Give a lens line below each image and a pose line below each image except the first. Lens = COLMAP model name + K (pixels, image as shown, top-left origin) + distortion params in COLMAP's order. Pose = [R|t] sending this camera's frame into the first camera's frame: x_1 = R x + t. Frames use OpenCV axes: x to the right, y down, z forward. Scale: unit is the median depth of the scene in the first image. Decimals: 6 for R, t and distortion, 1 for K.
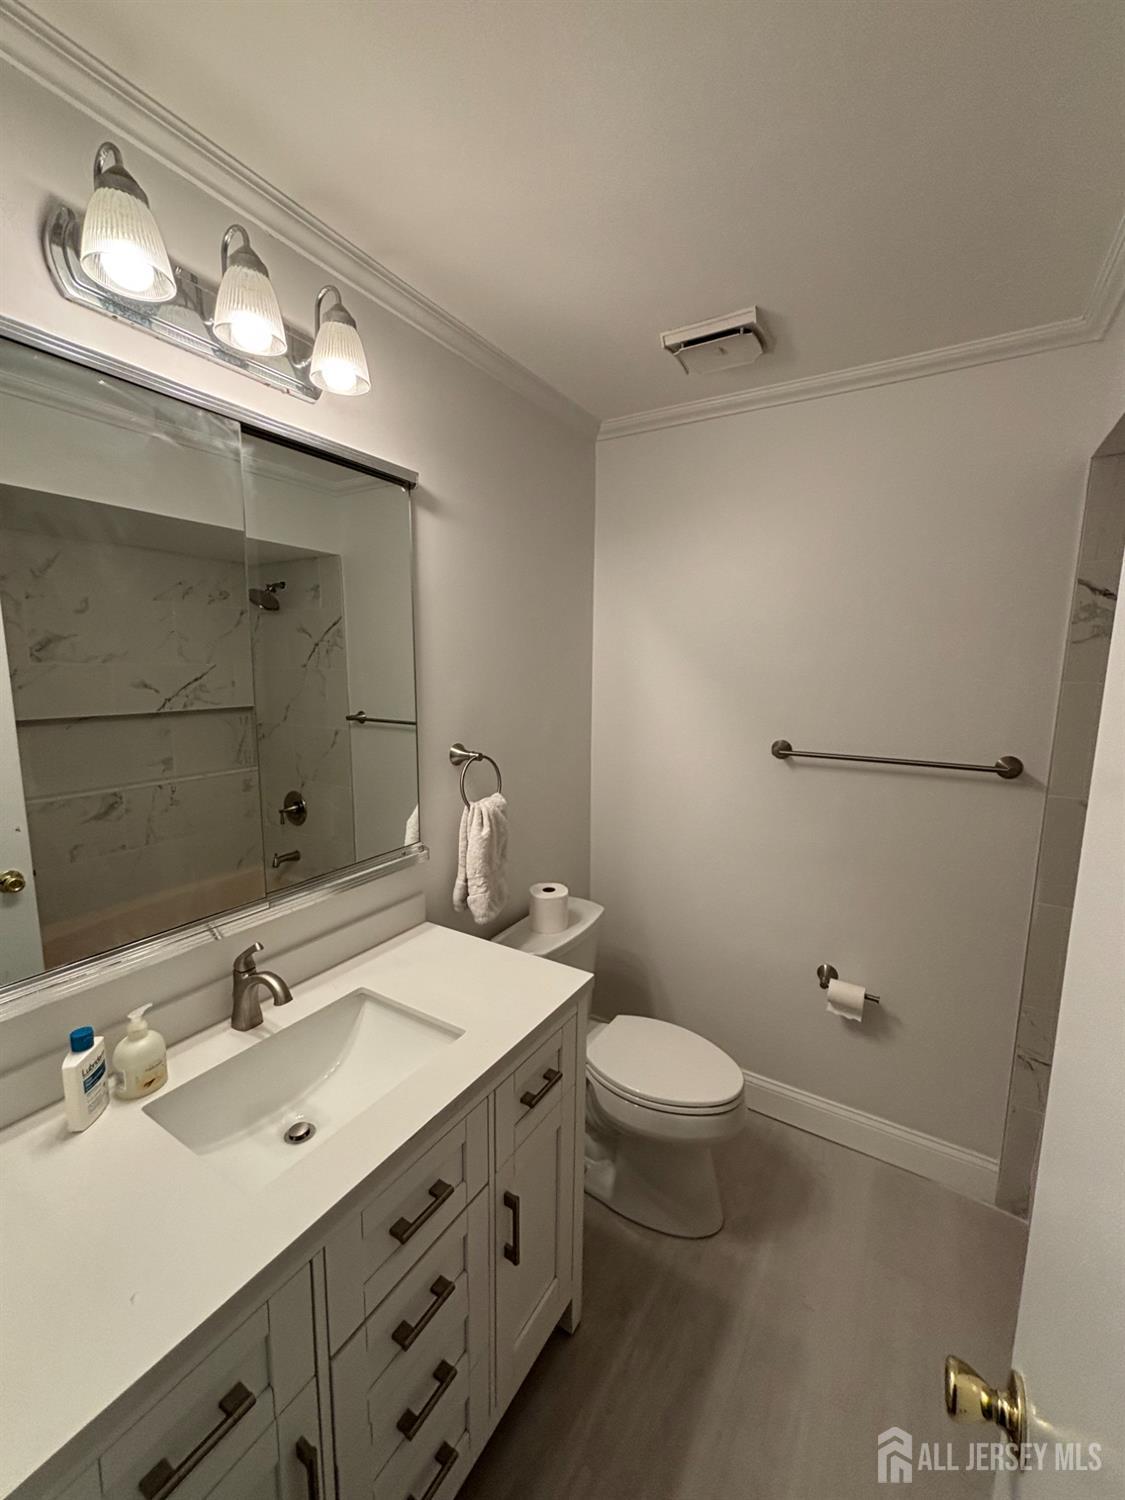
lens RADIAL K [[600.9, 0, 562.8], [0, 600.9, 750.8], [0, 0, 1]] dist [-0.002275, 0.001013]
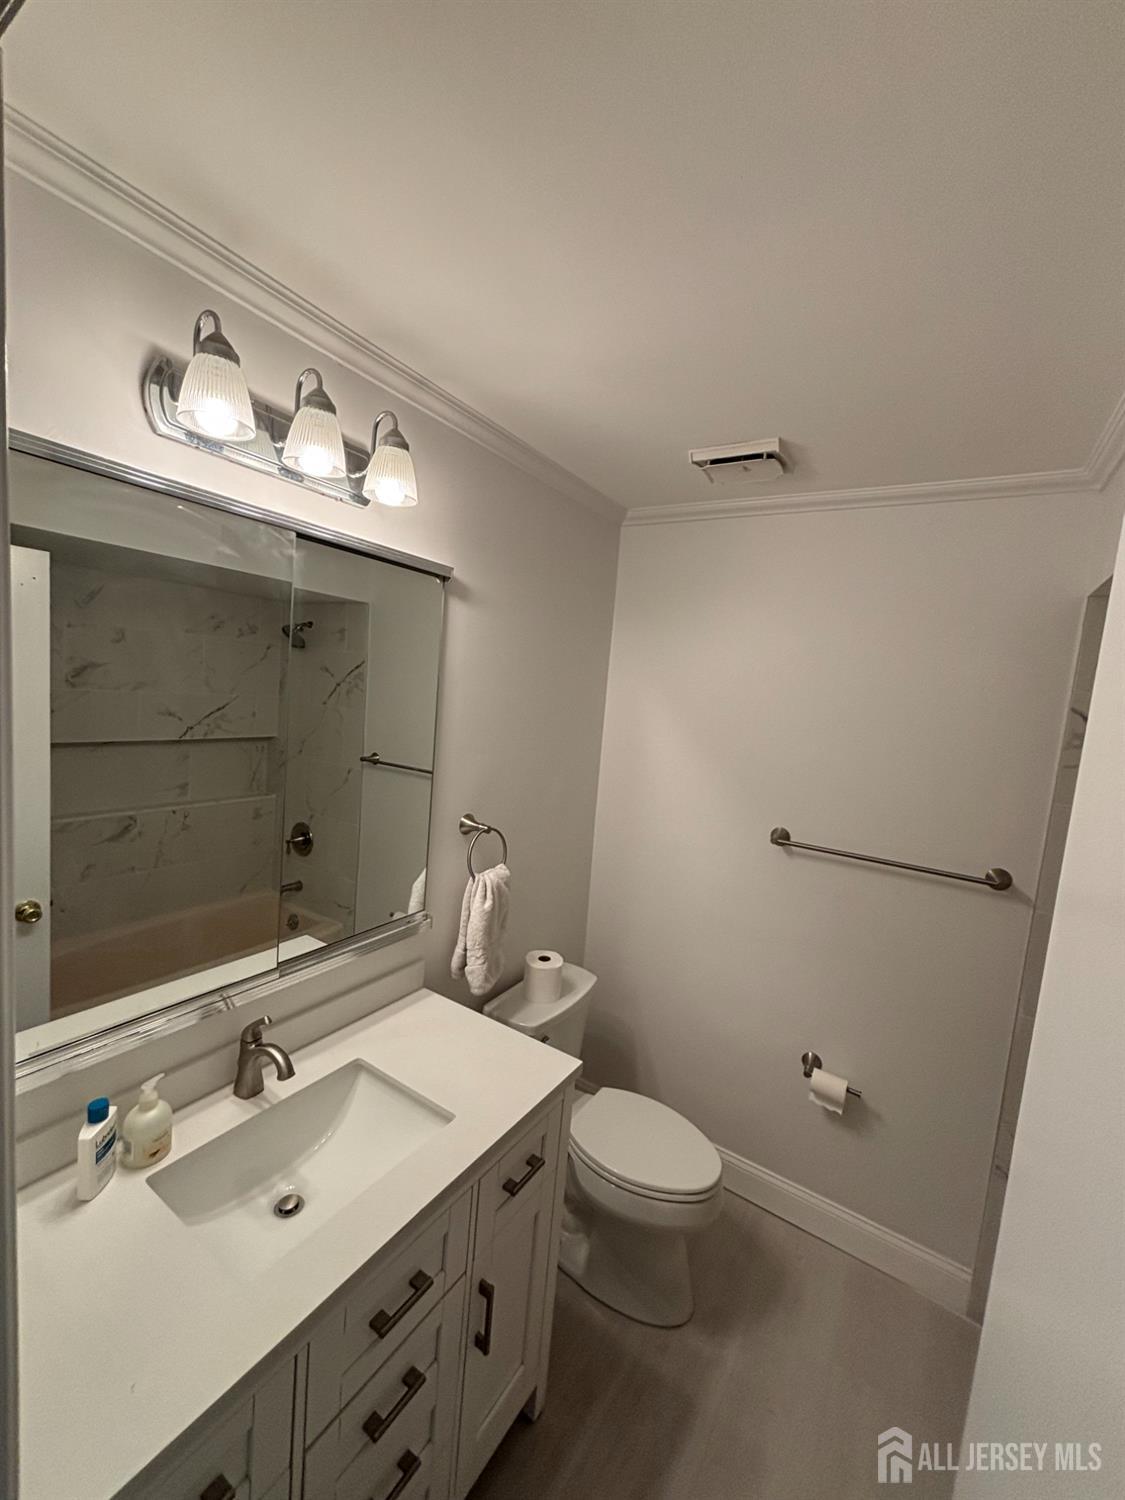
lens RADIAL K [[600.9, 0, 562.2], [0, 600.9, 751.2], [0, 0, 1]] dist [-0.002275, 0.001013]
pose [[0.997102, 0.075236, -0.011322, -0.009839], [-0.075646, 0.996263, -0.041694, -0.098770], [0.008142, 0.042430, 0.999066, -0.048112]]
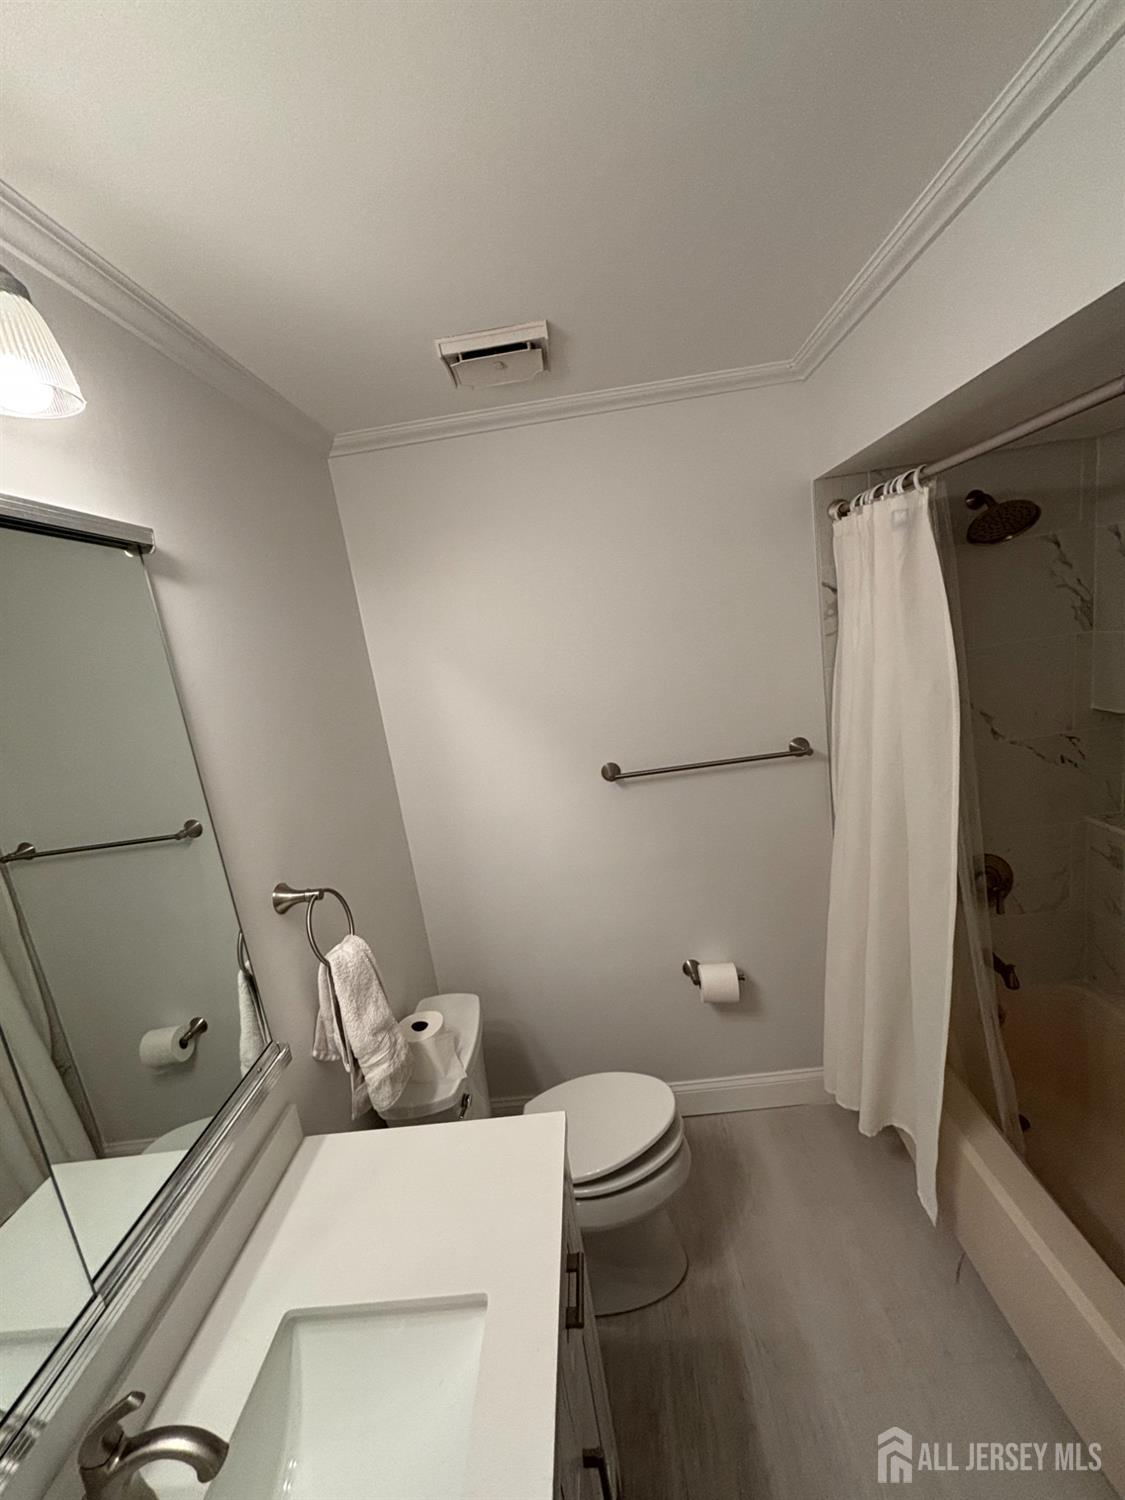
lens RADIAL K [[600.9, 0, 562.2], [0, 600.9, 751.9], [0, 0, 1]] dist [-0.002275, 0.001013]
pose [[0.856906, -0.229466, 0.461582, -0.197976], [0.221810, 0.972453, 0.071656, -0.158888], [-0.465310, 0.040981, 0.884199, 0.203204]]
